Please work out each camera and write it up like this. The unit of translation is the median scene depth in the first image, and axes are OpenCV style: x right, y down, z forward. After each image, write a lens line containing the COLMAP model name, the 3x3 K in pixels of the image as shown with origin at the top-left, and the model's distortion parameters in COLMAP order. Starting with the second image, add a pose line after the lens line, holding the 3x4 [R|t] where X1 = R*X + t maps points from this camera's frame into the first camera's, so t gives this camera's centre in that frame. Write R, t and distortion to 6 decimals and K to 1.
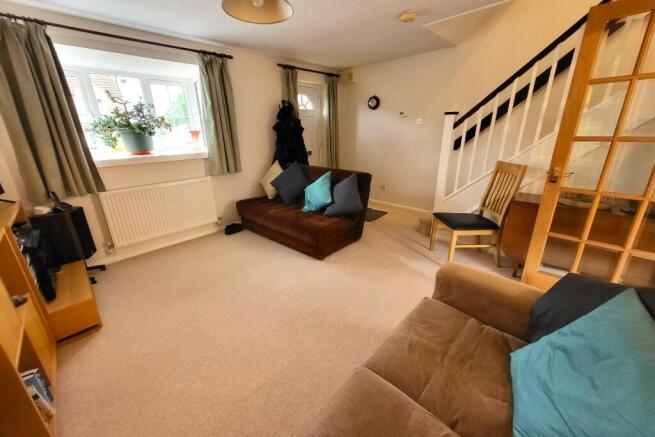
lens RADIAL K [[257.0, 0, 317.9], [0, 257.0, 214.7], [0, 0, 1]] dist [0.003875, -0.000069]
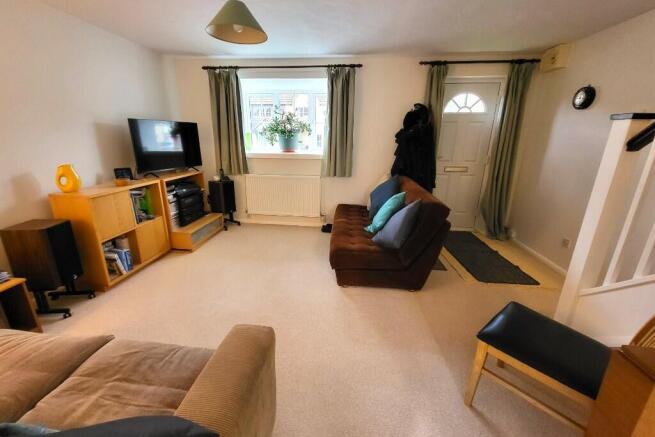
lens RADIAL K [[257.0, 0, 317.9], [0, 257.0, 214.7], [0, 0, 1]] dist [0.003875, -0.000069]
pose [[0.617184, 0.262461, -0.741753, 0.468026], [-0.273152, 0.955564, 0.110836, -0.112866], [0.737883, 0.134205, 0.661451, 0.278391]]
